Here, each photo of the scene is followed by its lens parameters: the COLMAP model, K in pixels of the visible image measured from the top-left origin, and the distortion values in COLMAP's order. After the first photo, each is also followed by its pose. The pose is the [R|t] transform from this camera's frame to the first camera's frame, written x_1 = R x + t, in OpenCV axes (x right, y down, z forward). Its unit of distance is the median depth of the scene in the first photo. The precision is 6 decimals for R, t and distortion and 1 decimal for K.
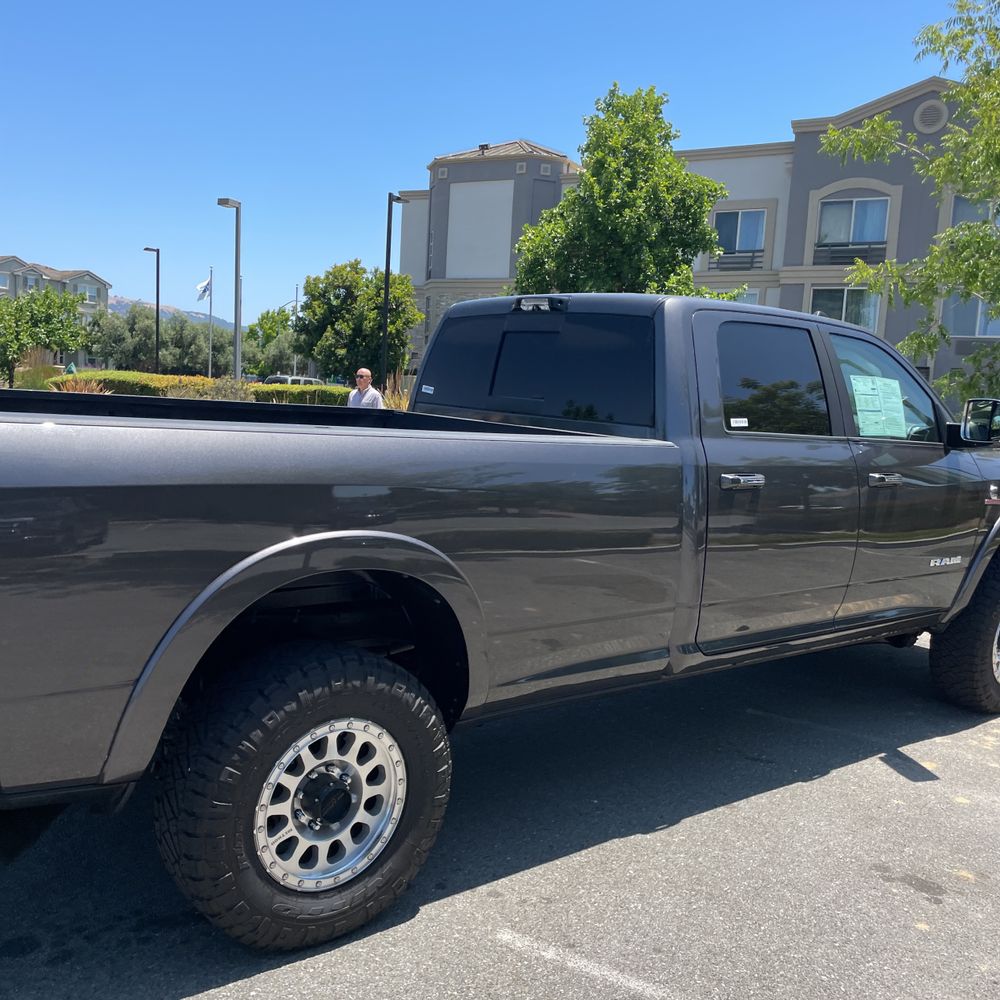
lens RADIAL K [[1005.4, 0, 500.0], [0, 1005.4, 500.0], [0, 0, 1]] dist [0.115457, -0.167193]
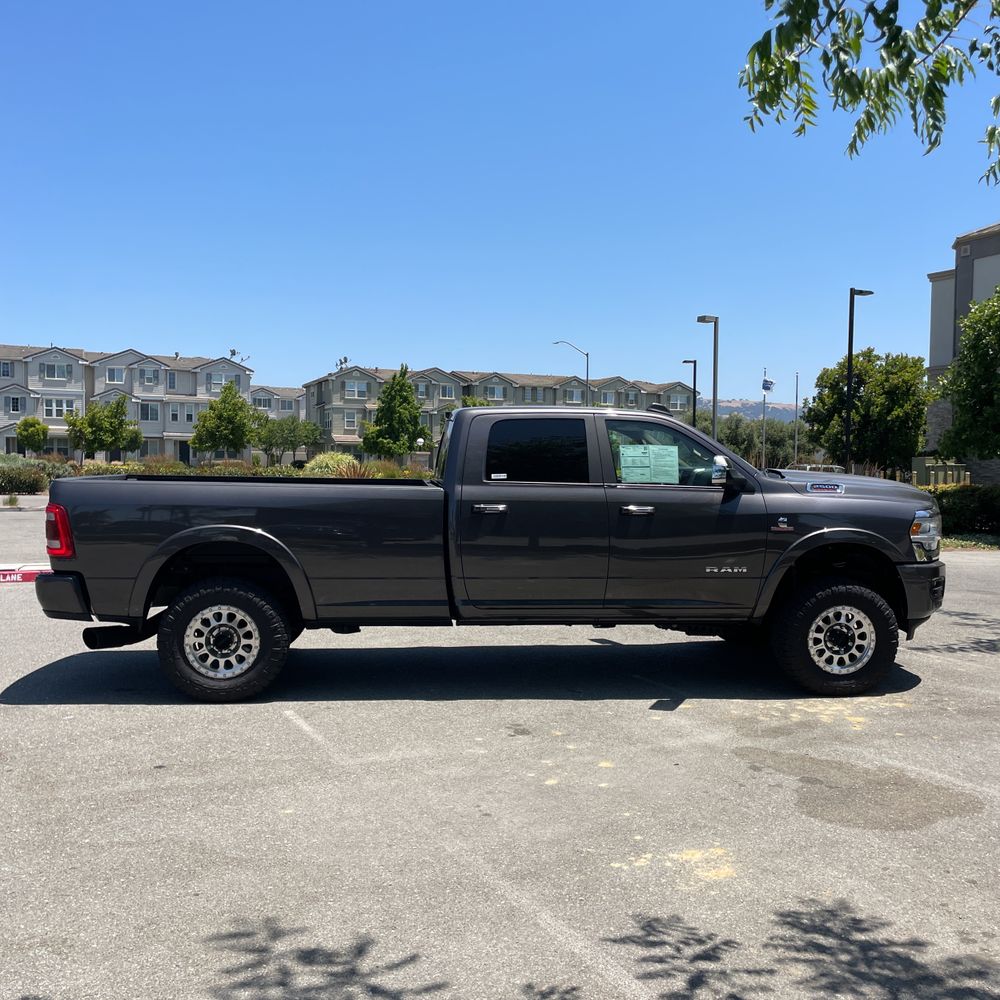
lens RADIAL K [[999.7, 0, 494.7], [0, 999.7, 499.4], [0, 0, 1]] dist [0.145538, -0.285880]
pose [[0.827877, -0.030150, -0.560098, 1.364662], [-0.021879, 0.996059, -0.085957, 0.128173], [0.560482, 0.083416, 0.823955, -0.489237]]
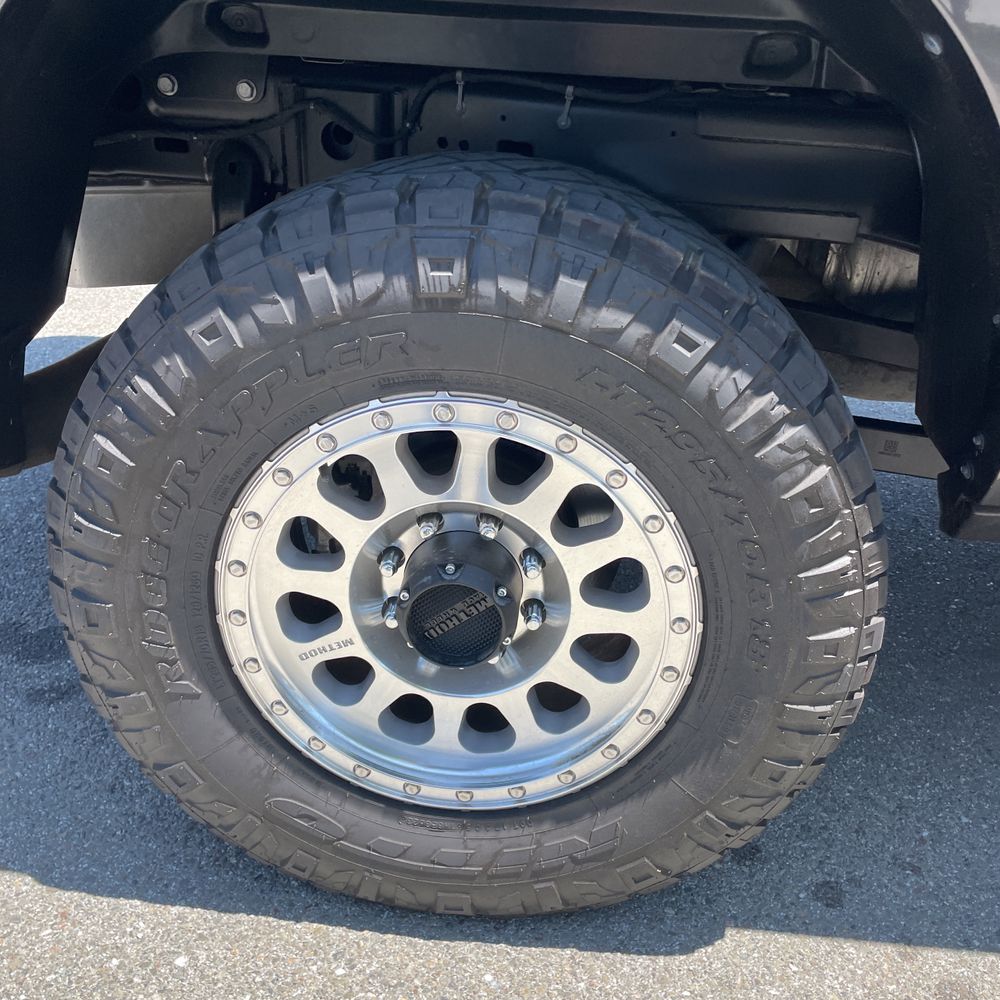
lens RADIAL K [[1005.4, 0, 500.0], [0, 1005.4, 500.0], [0, 0, 1]] dist [0.115457, -0.167193]
pose [[0.721423, 0.292901, -0.627502, 0.047113], [-0.082438, 0.936027, 0.342135, 0.111289], [0.687571, -0.195094, 0.699417, 0.626525]]
